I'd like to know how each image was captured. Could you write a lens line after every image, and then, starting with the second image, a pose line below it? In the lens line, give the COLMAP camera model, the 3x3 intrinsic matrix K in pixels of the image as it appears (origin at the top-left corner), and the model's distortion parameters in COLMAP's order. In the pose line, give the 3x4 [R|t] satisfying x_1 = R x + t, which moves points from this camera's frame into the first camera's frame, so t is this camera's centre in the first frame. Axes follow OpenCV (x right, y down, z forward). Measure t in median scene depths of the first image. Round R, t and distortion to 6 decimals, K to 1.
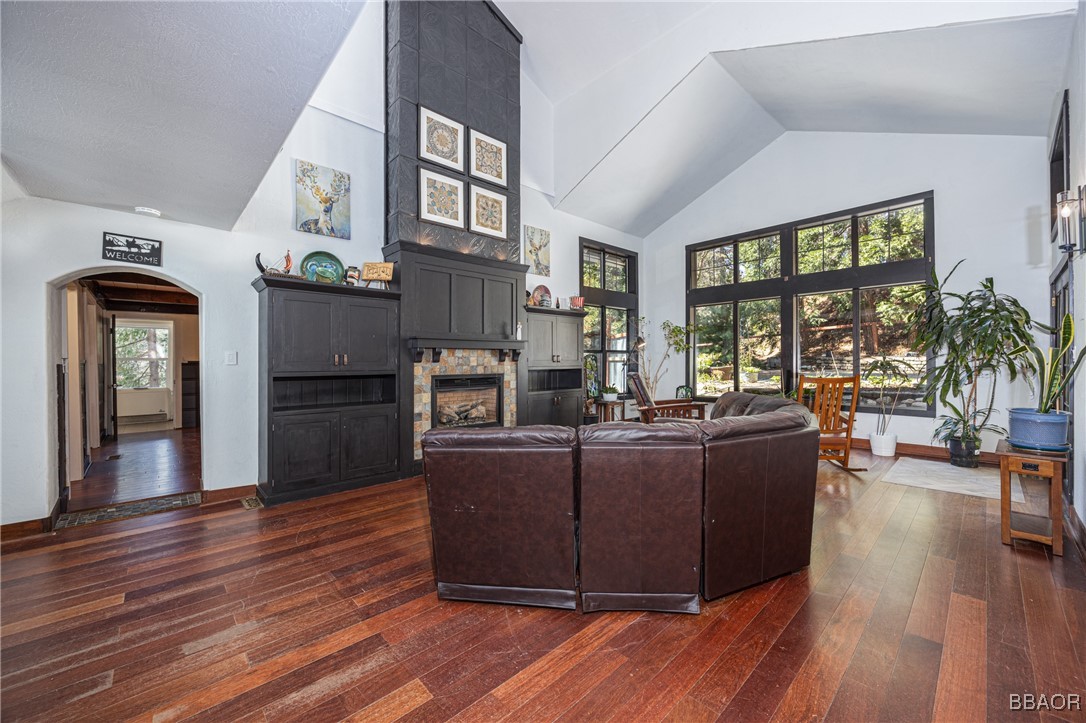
lens RADIAL K [[418.9, 0, 547.2], [0, 418.9, 359.1], [0, 0, 1]] dist [-0.000084, 0.000076]
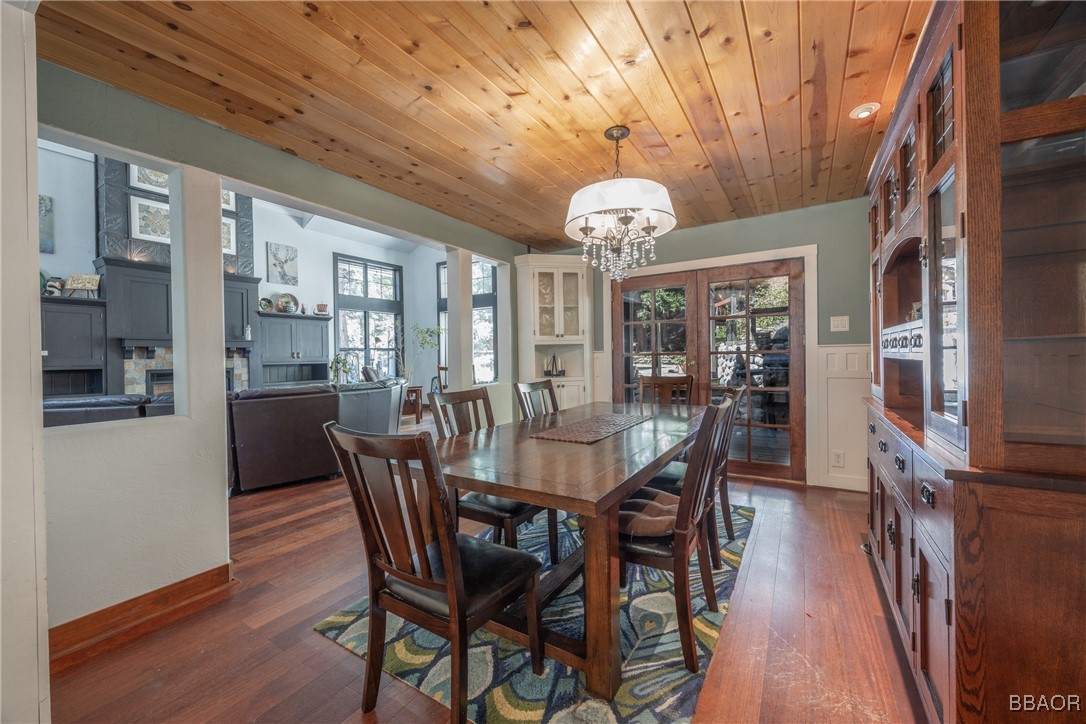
lens RADIAL K [[418.9, 0, 540.2], [0, 418.9, 360.5], [0, 0, 1]] dist [-0.000084, 0.000076]
pose [[0.967008, -0.015746, 0.254258, 0.438324], [0.014584, 0.999873, 0.006456, 0.018041], [-0.254327, -0.002535, 0.967115, -0.381009]]
